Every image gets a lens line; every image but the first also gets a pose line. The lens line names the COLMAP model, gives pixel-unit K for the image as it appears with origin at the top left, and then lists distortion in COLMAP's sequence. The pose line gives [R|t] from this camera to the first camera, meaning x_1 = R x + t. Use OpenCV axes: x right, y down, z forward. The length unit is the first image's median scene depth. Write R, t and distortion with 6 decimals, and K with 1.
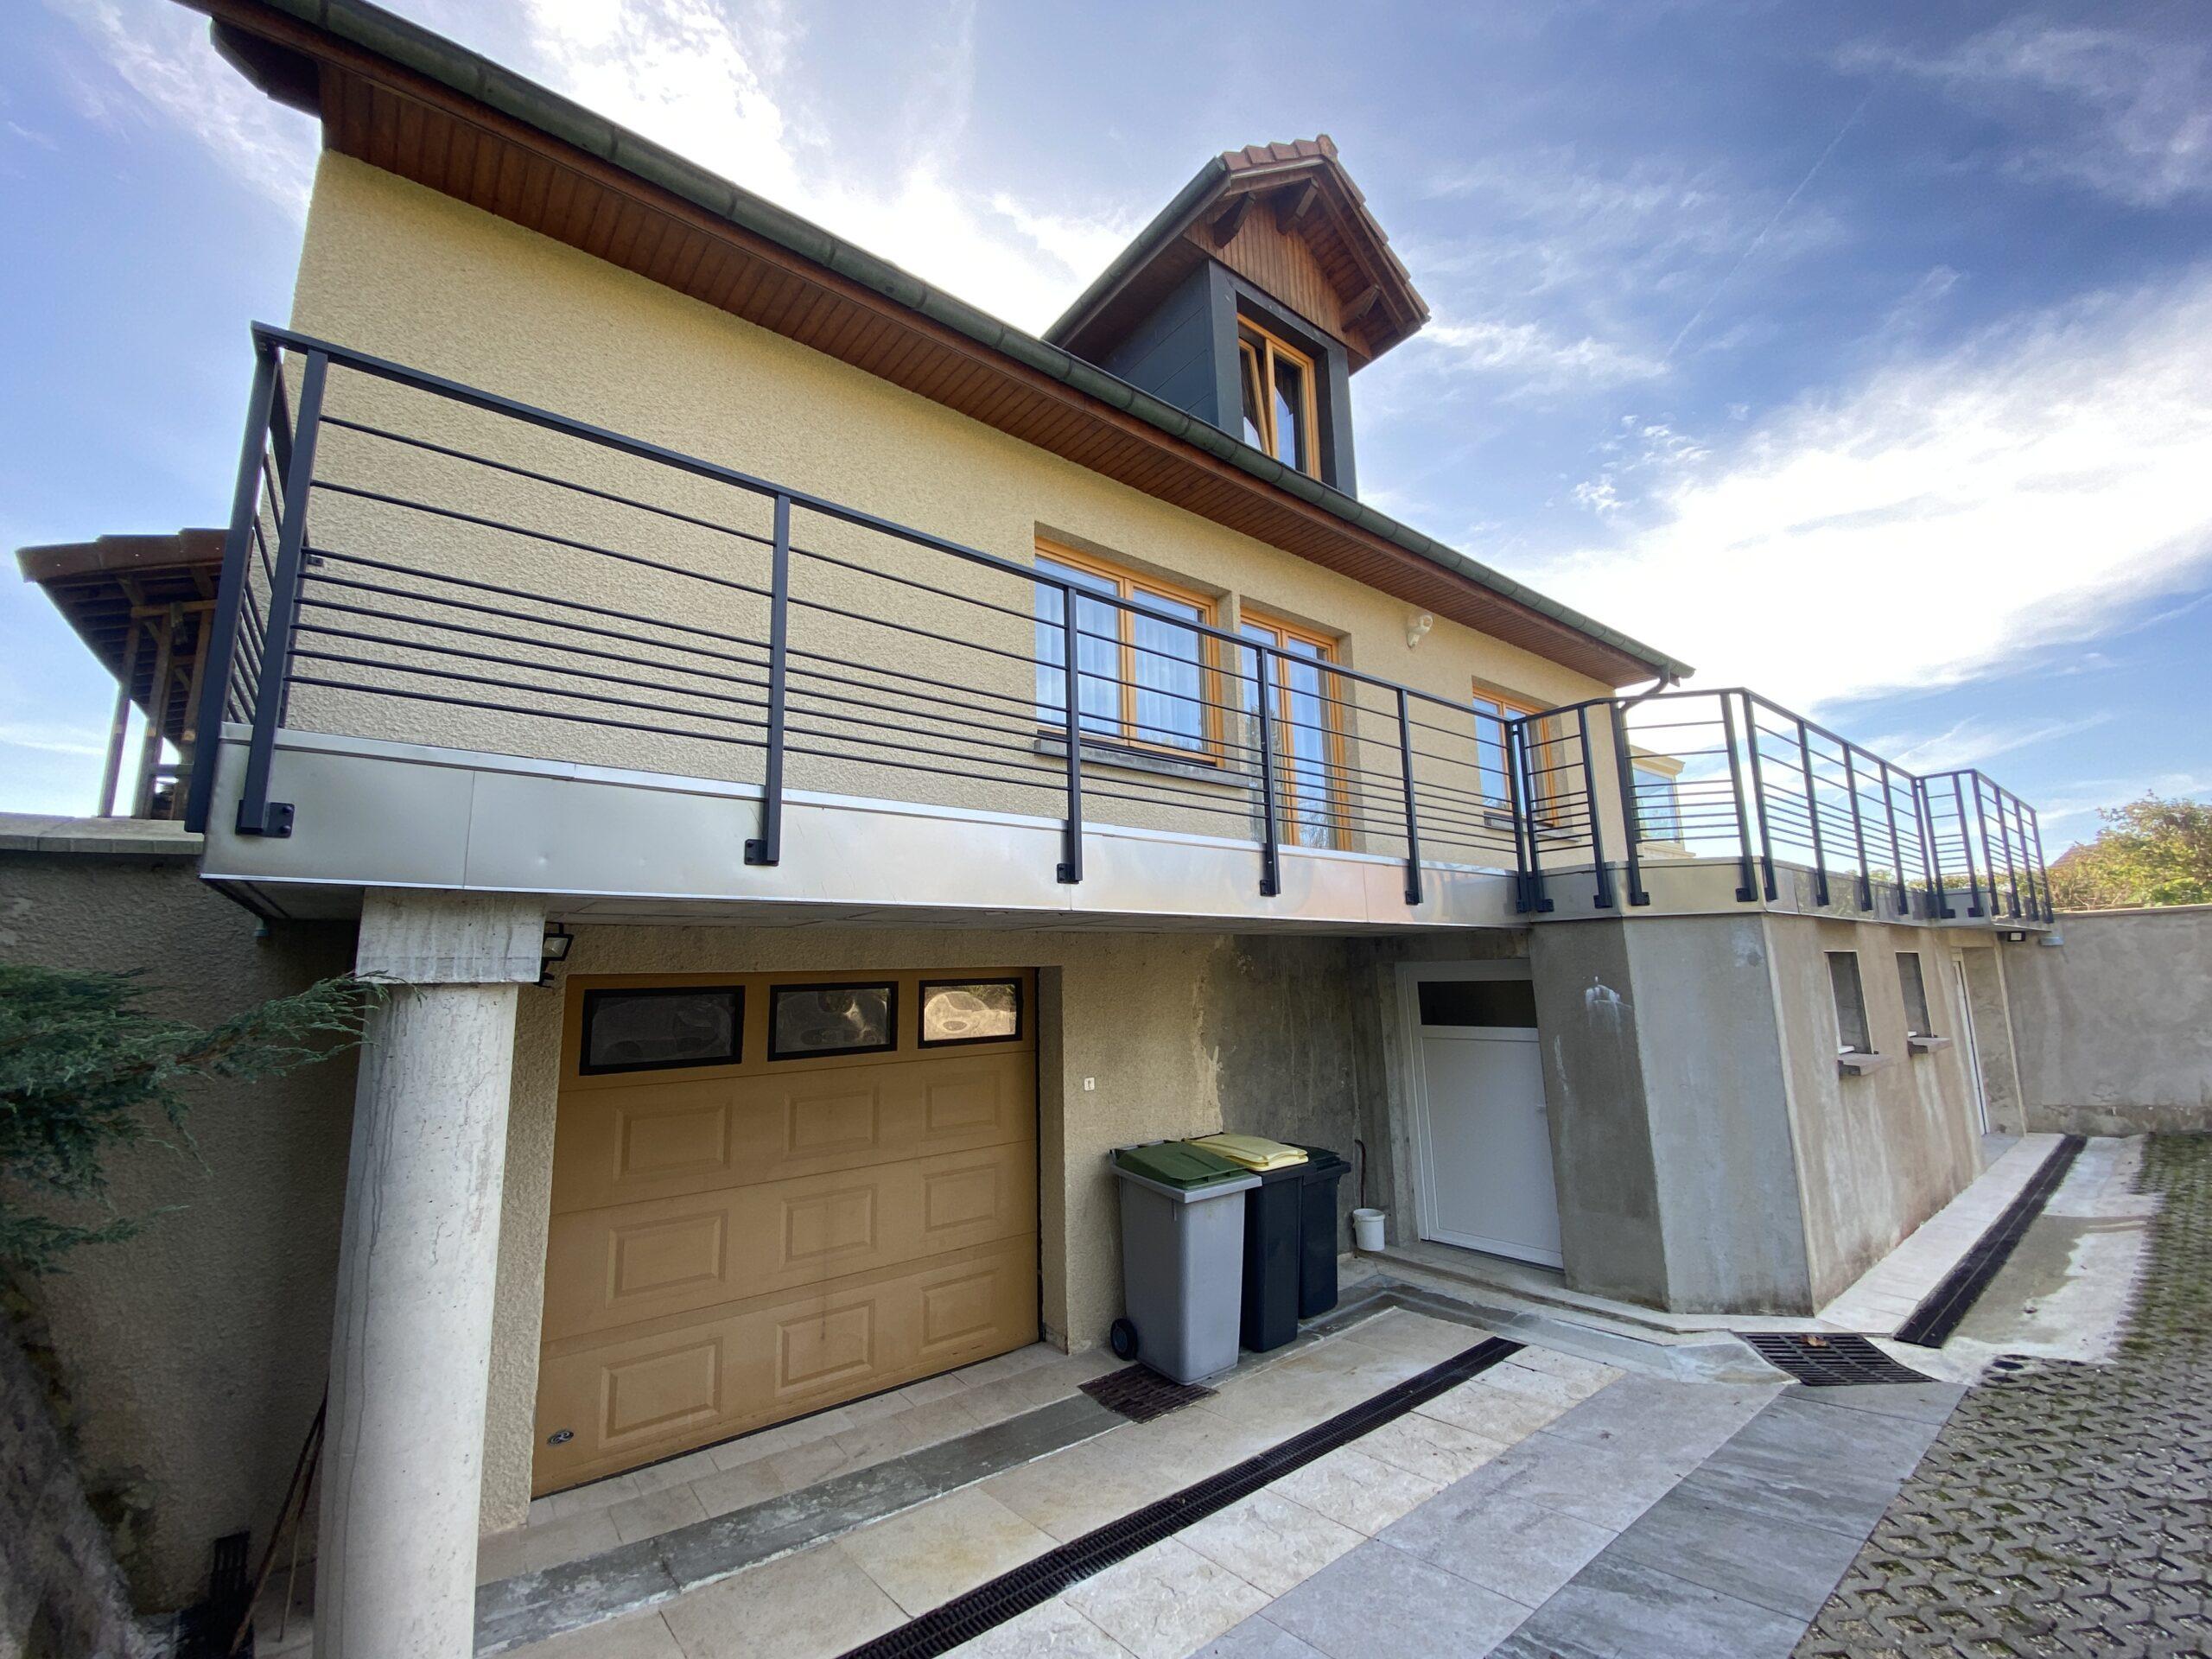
lens RADIAL K [[912.1, 0, 1092.5], [0, 912.1, 844.5], [0, 0, 1]] dist [-0.003984, -0.006081]
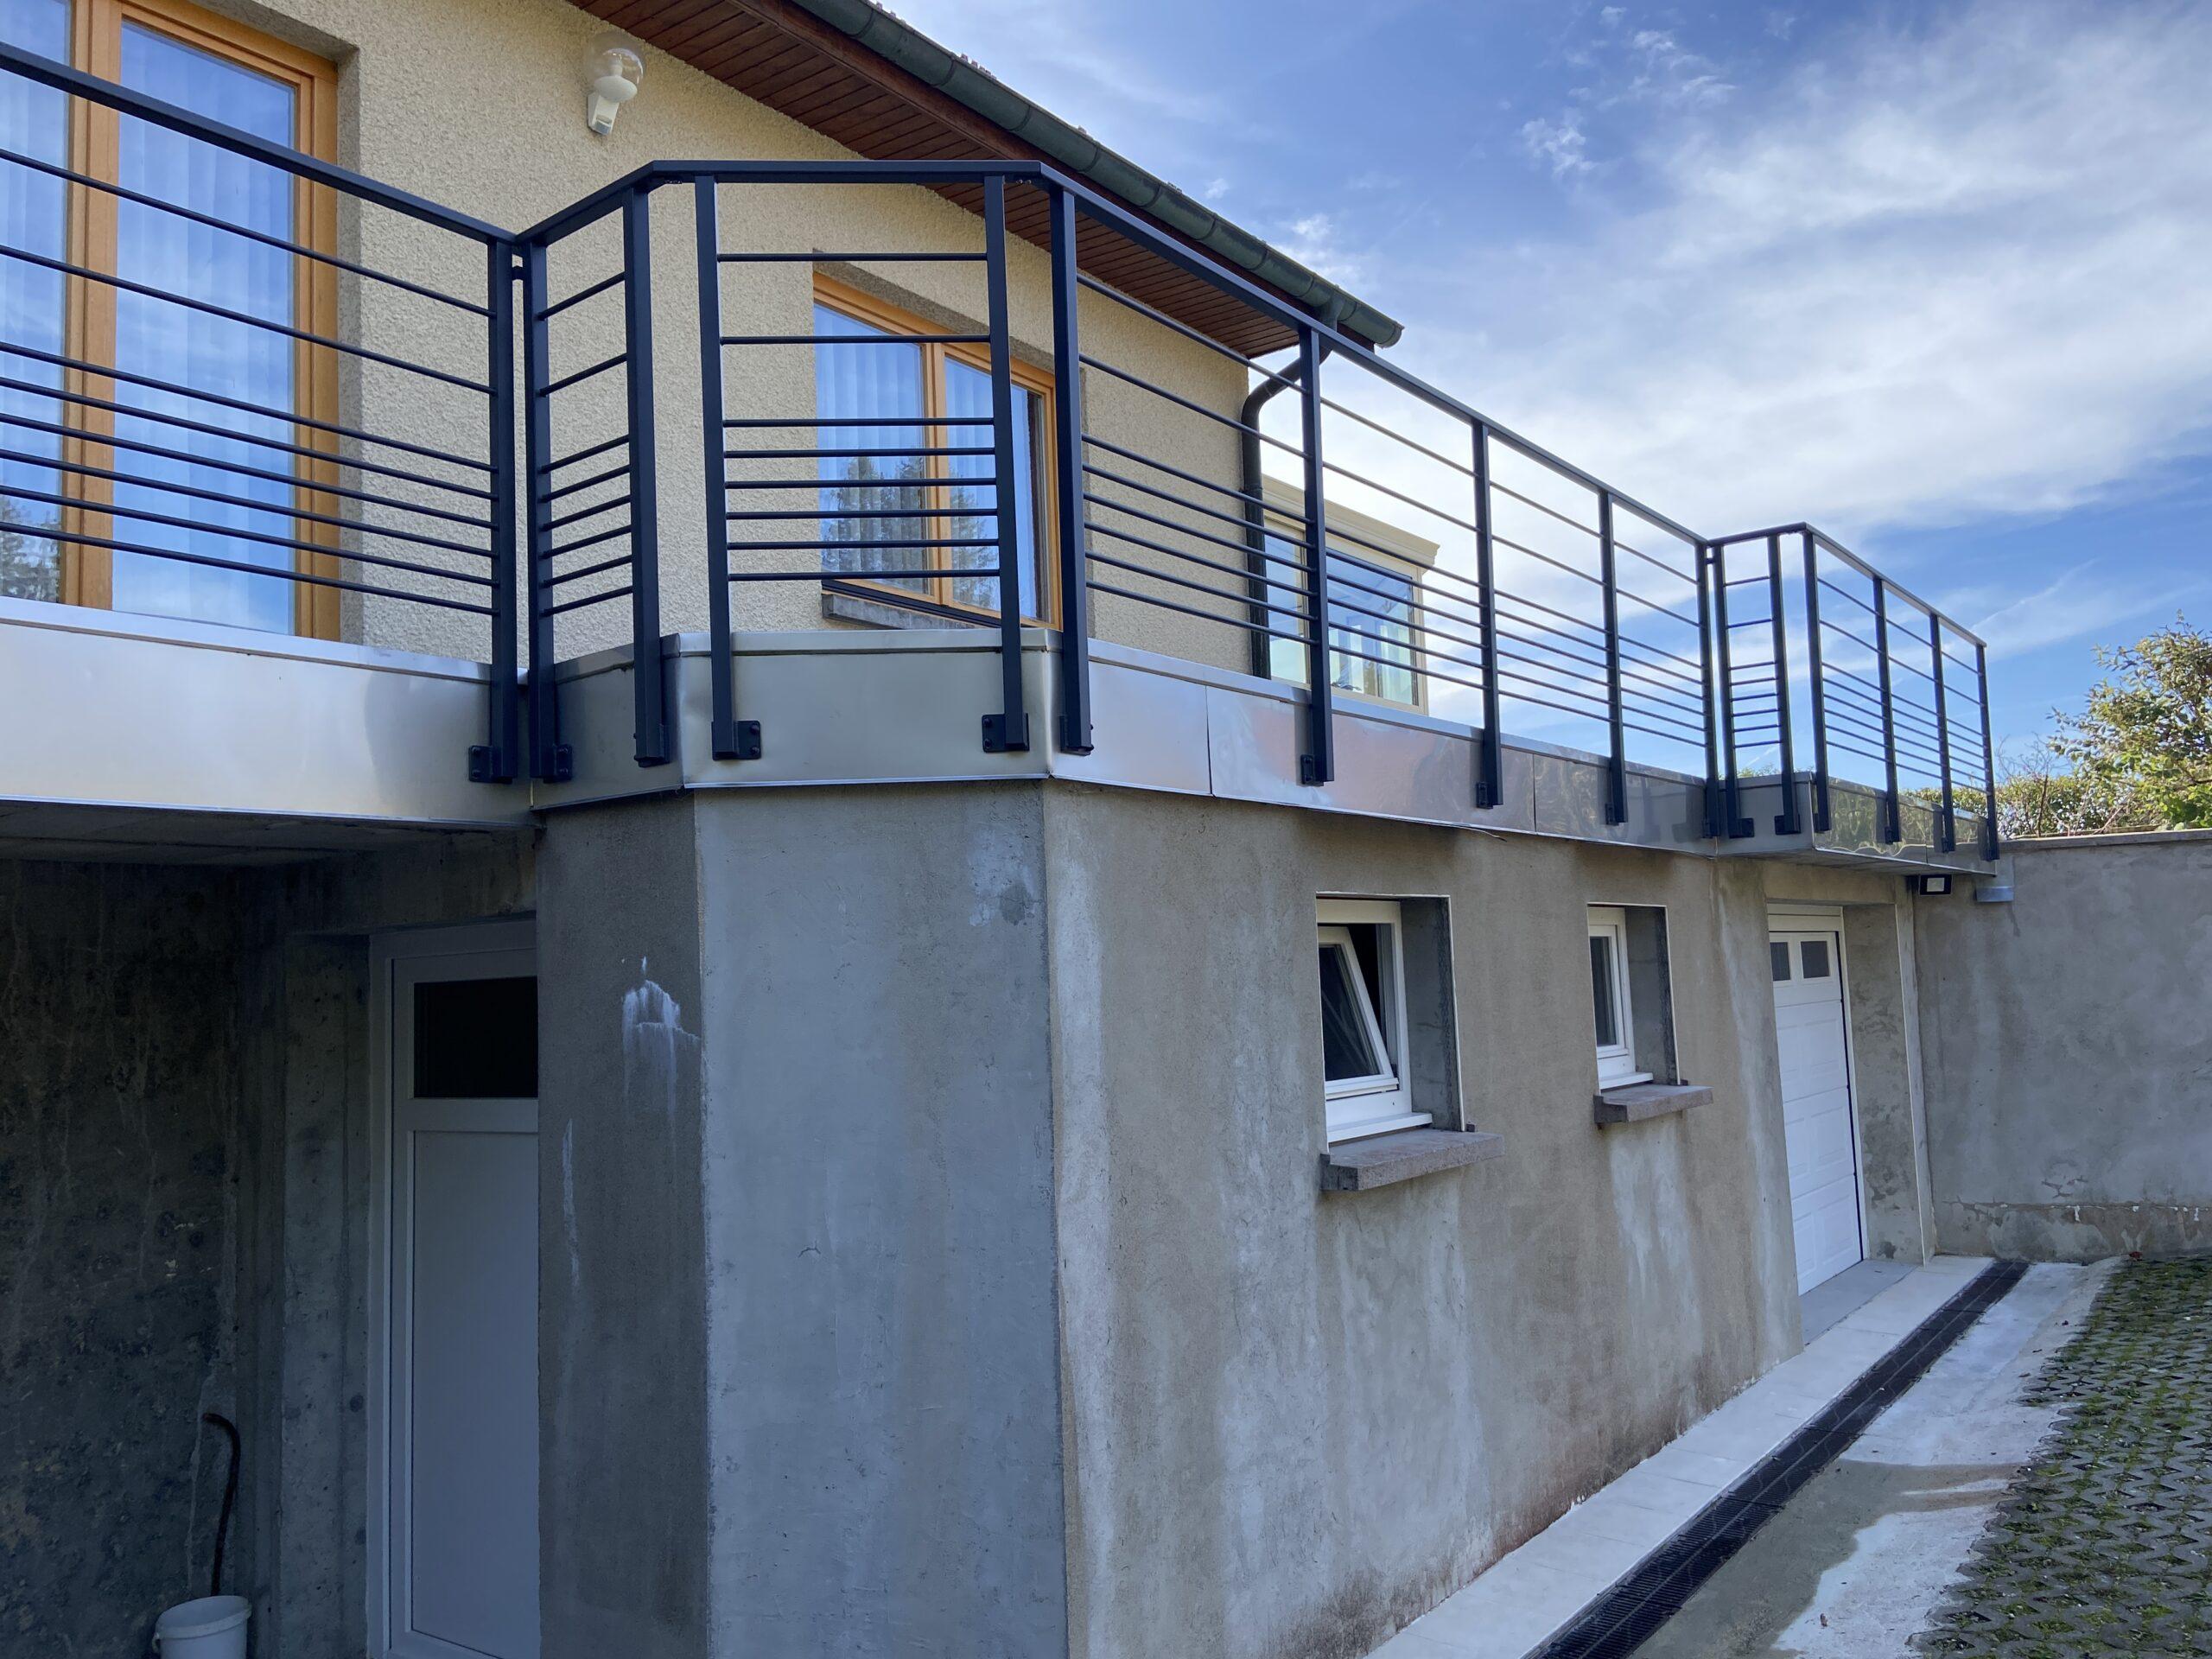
lens RADIAL K [[1676.3, 0, 1103.8], [0, 1676.3, 849.4], [0, 0, 1]] dist [0.095764, -0.116242]
pose [[0.967664, 0.004002, 0.252211, 0.327143], [-0.019603, 0.998043, 0.059375, 0.034292], [-0.251480, -0.062399, 0.965849, 0.179906]]
